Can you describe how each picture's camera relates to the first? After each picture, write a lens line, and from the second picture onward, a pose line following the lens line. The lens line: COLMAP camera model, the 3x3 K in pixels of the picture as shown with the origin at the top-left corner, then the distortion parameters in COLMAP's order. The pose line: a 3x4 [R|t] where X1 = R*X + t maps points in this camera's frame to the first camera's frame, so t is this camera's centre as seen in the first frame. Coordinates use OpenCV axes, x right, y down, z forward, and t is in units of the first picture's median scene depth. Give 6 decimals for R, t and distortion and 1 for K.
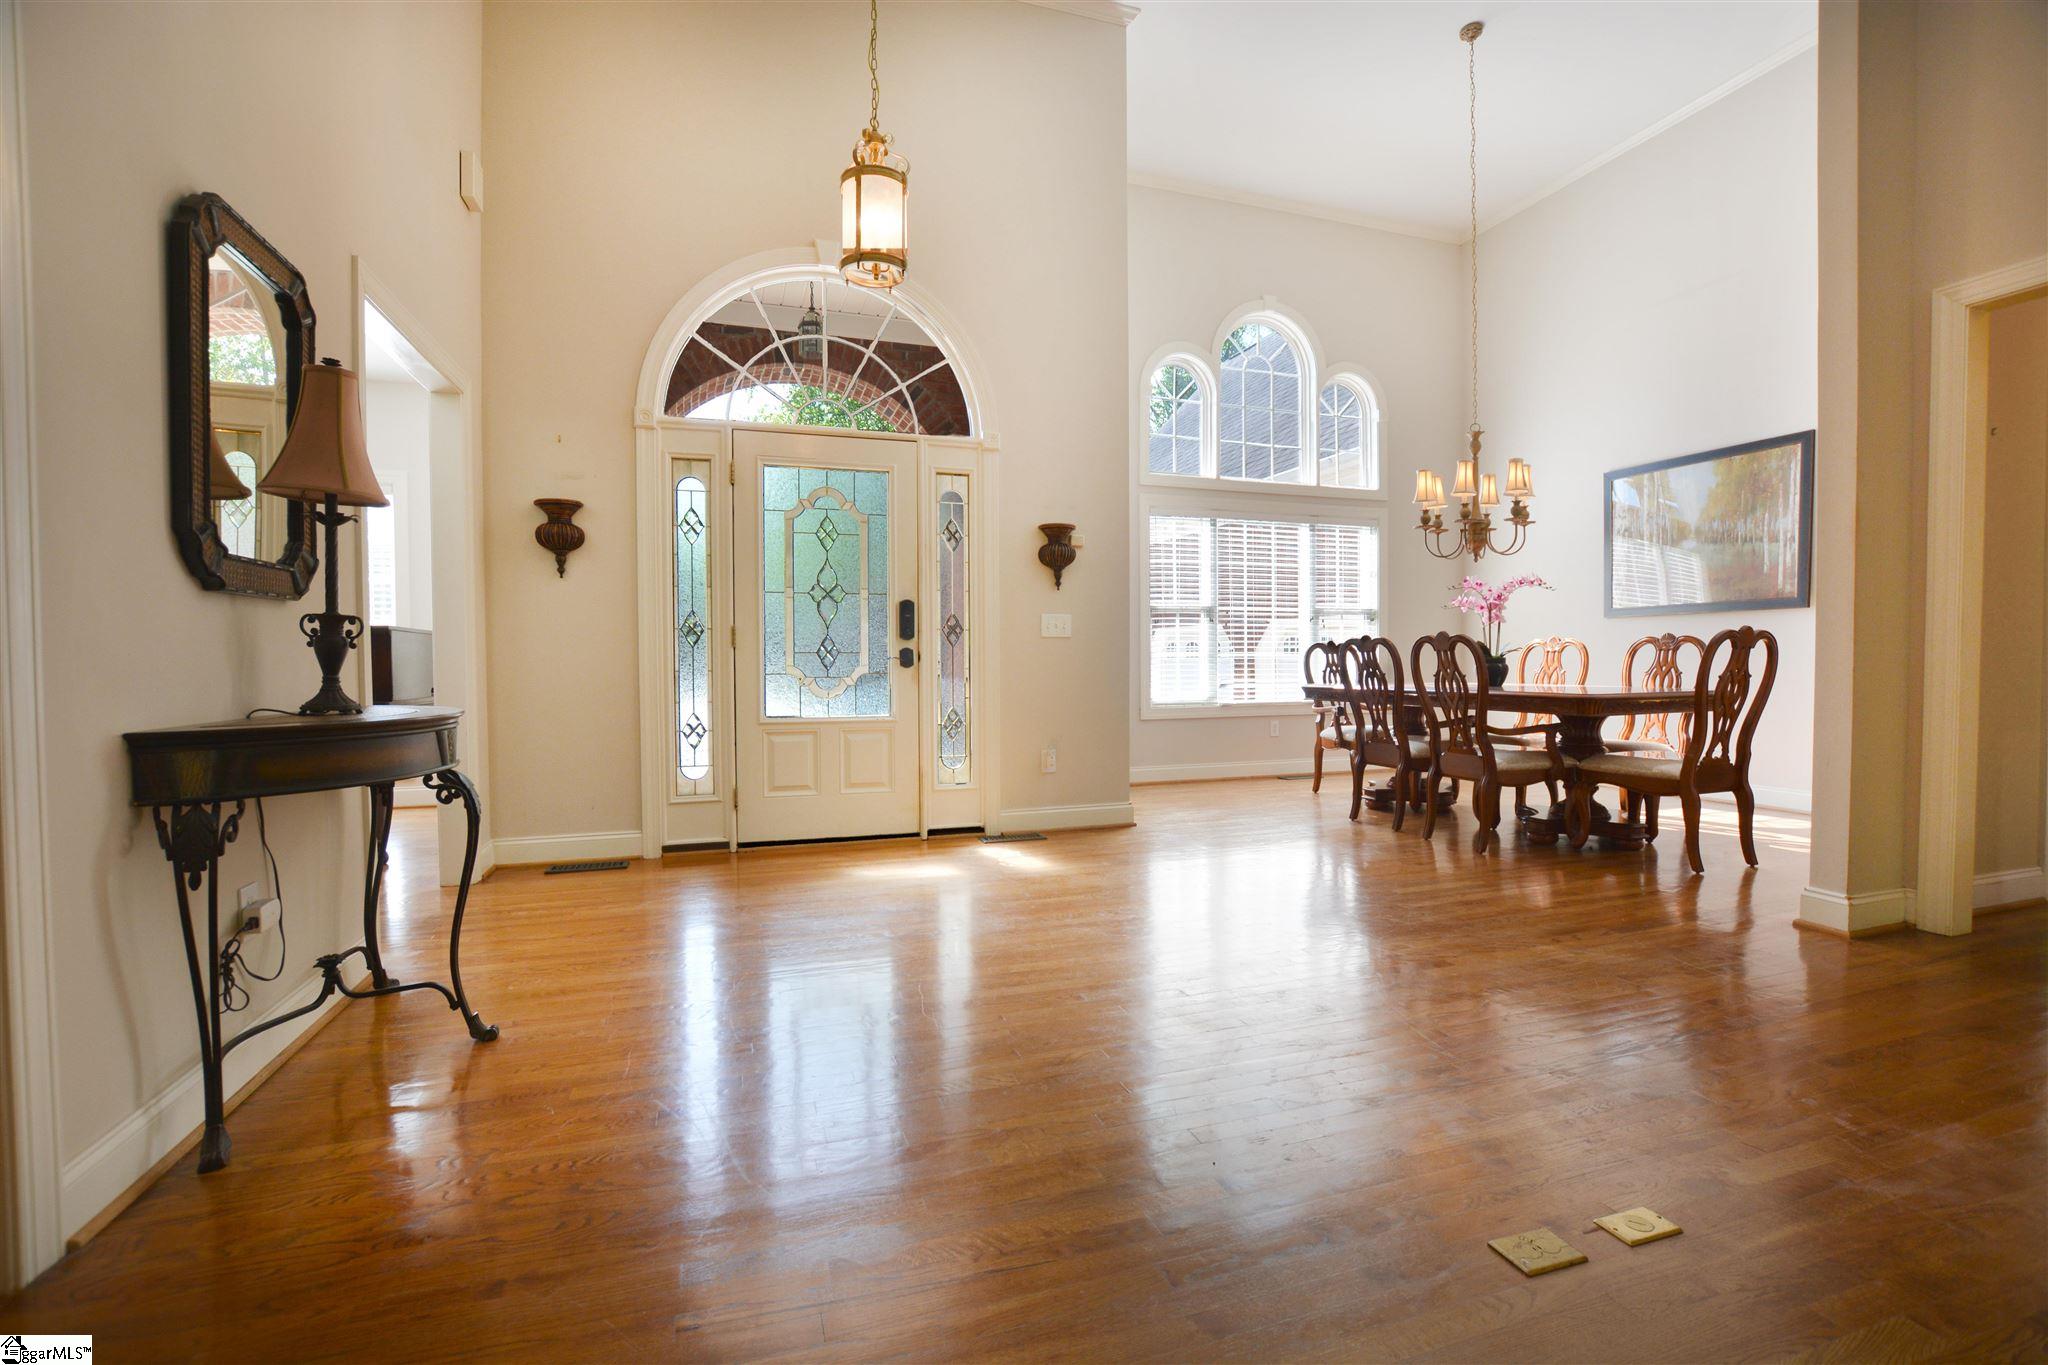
lens RADIAL K [[904.6, 0, 1011.0], [0, 904.6, 679.9], [0, 0, 1]] dist [-0.029442, 0.002728]
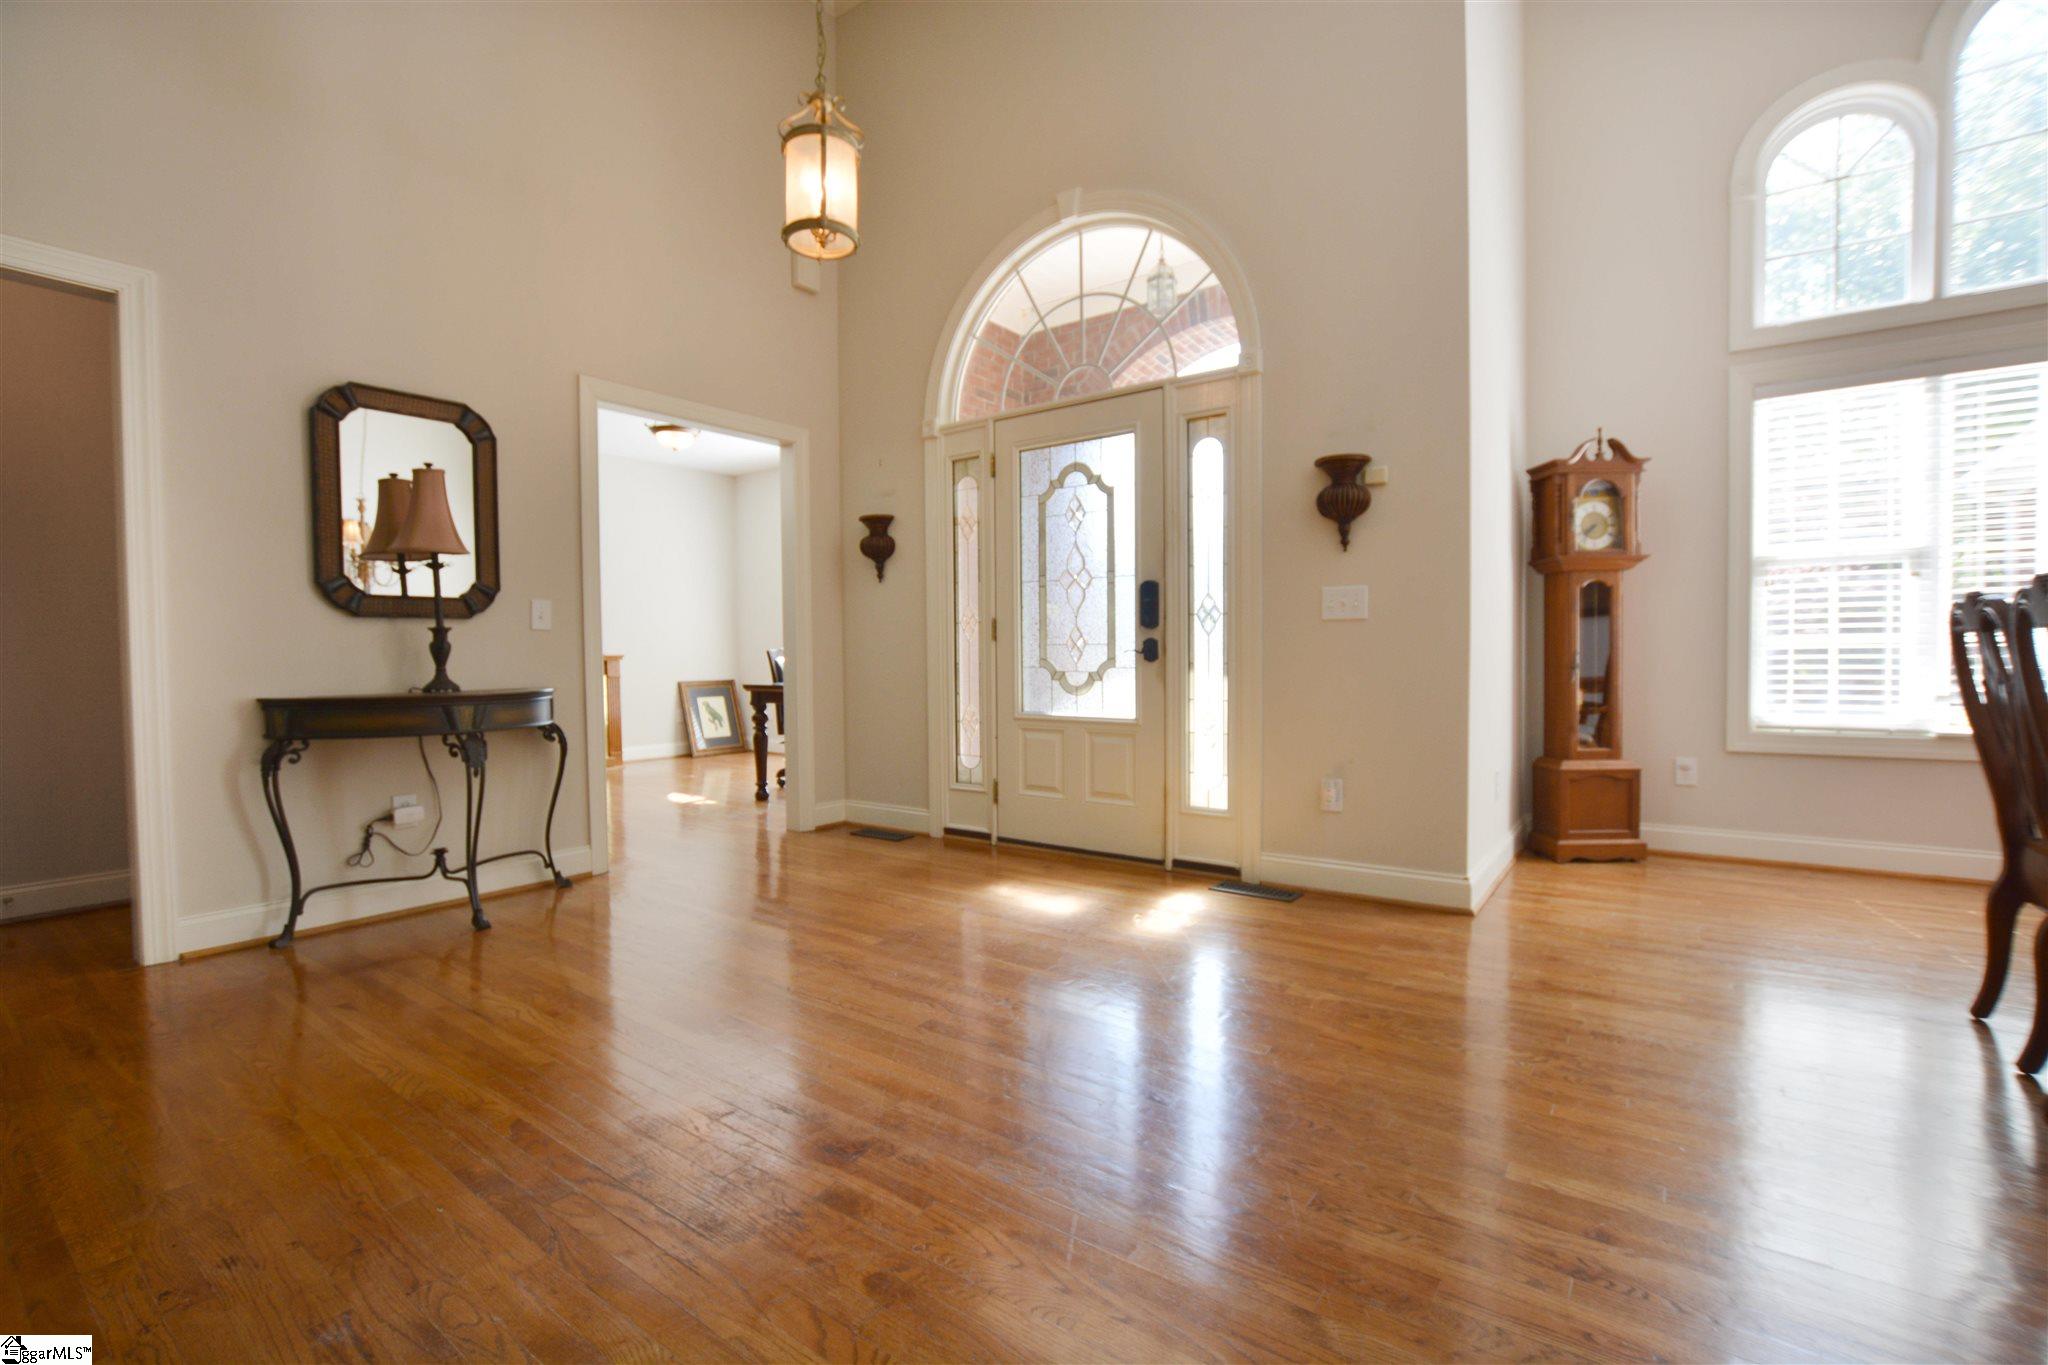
lens RADIAL K [[904.6, 0, 1020.0], [0, 904.6, 682.8], [0, 0, 1]] dist [-0.029442, 0.002728]
pose [[0.587729, 0.025120, -0.808668, 0.504170], [-0.012379, 0.999680, 0.022056, -0.011306], [0.808963, -0.002953, 0.587852, 0.420175]]
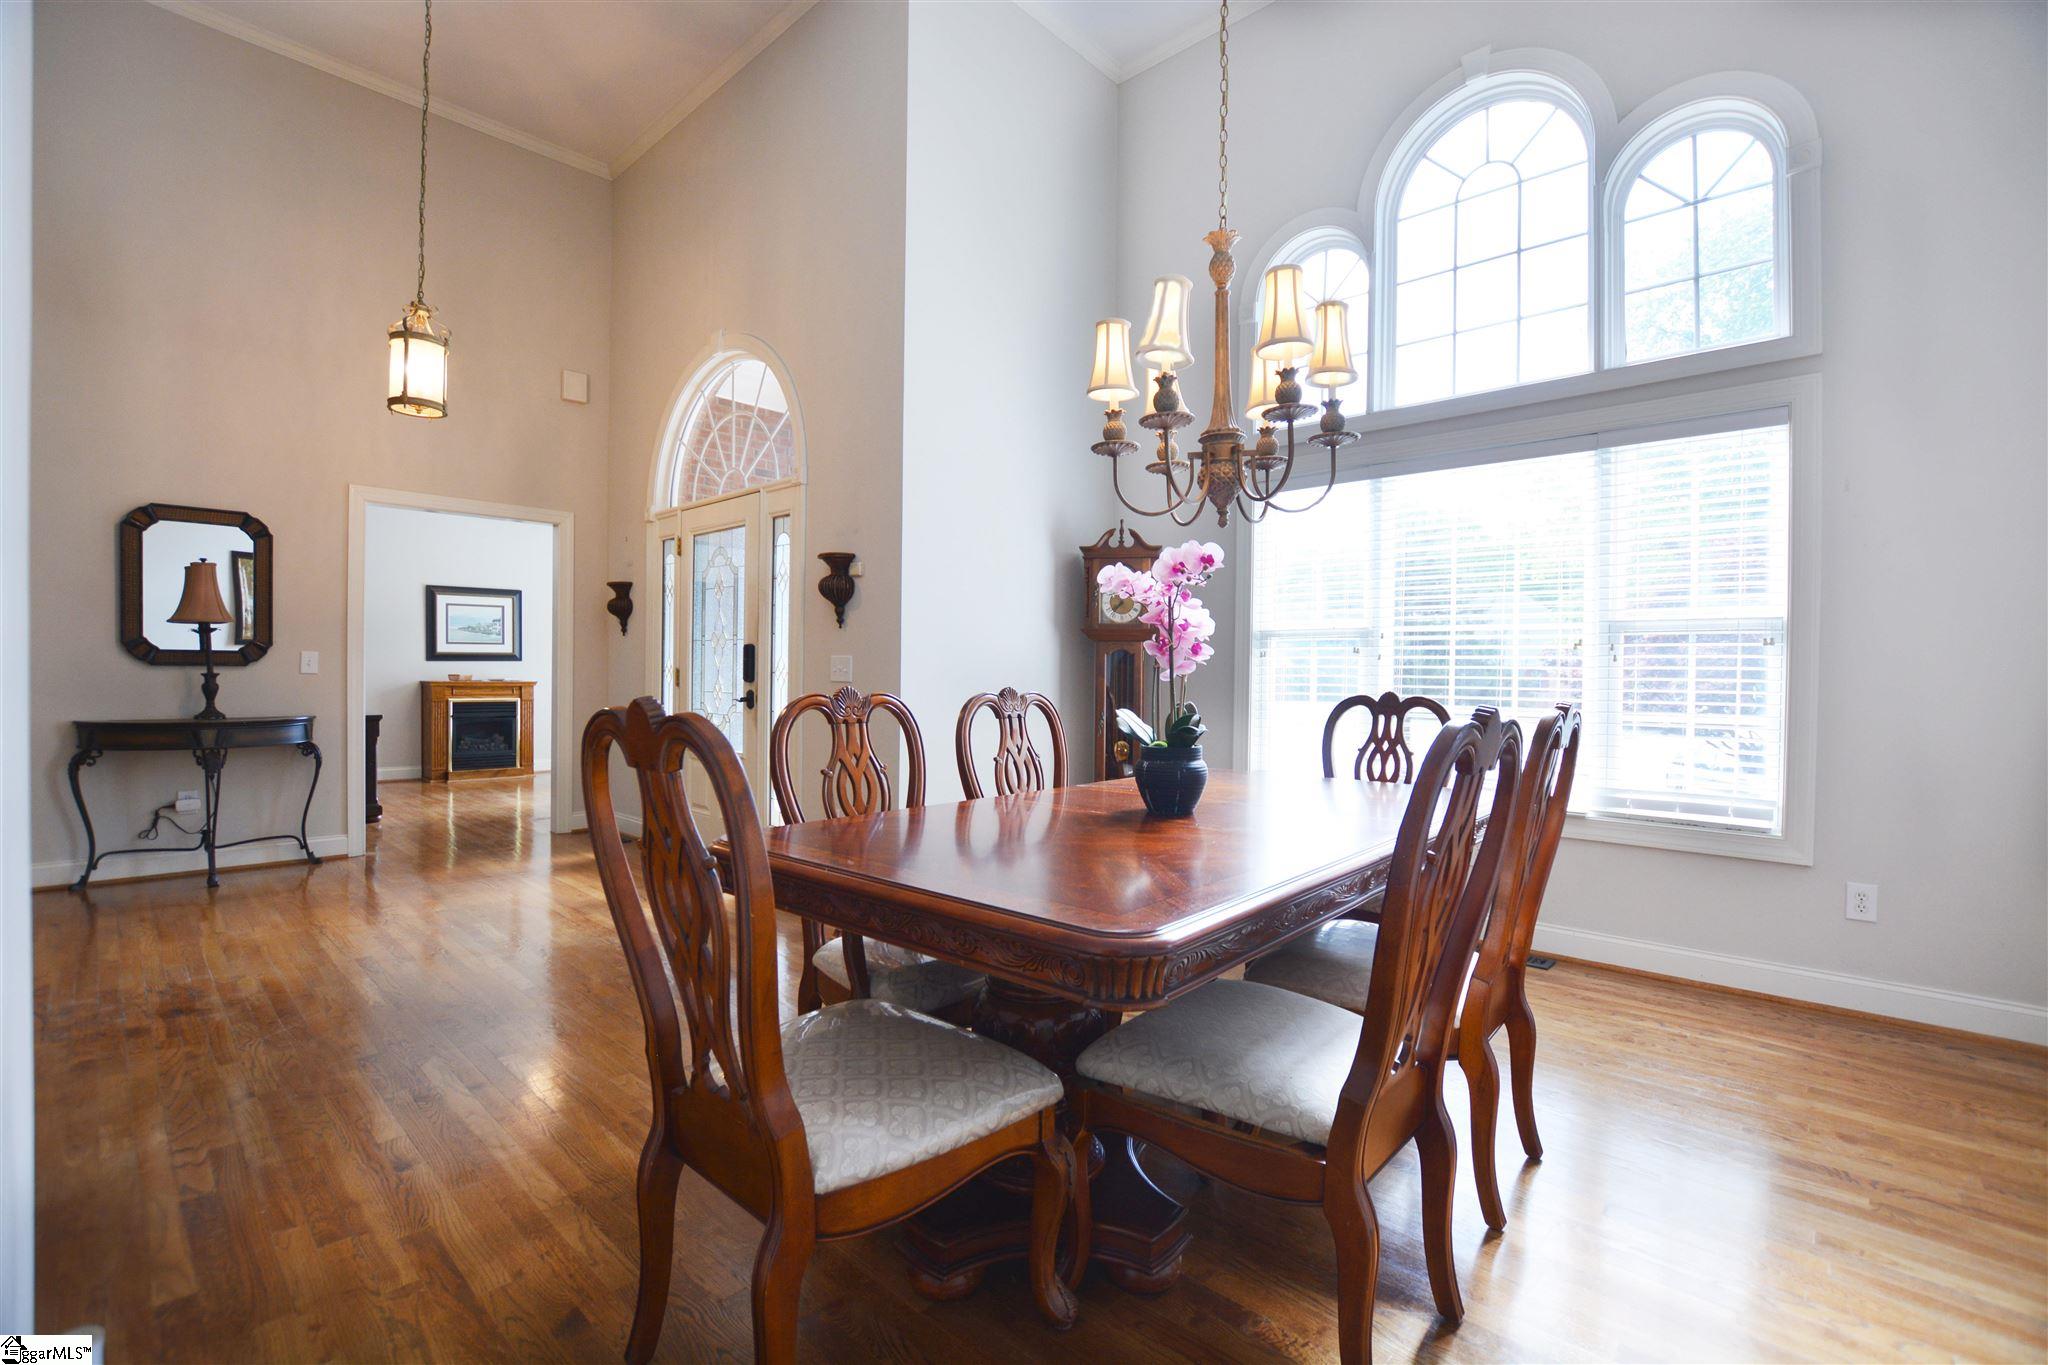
lens RADIAL K [[904.6, 0, 1013.5], [0, 904.6, 682.1], [0, 0, 1]] dist [-0.029442, 0.002728]
pose [[0.481528, 0.018447, -0.876237, 0.972217], [-0.036042, 0.999350, 0.001232, -0.058403], [0.875690, 0.030988, 0.481879, 0.782363]]
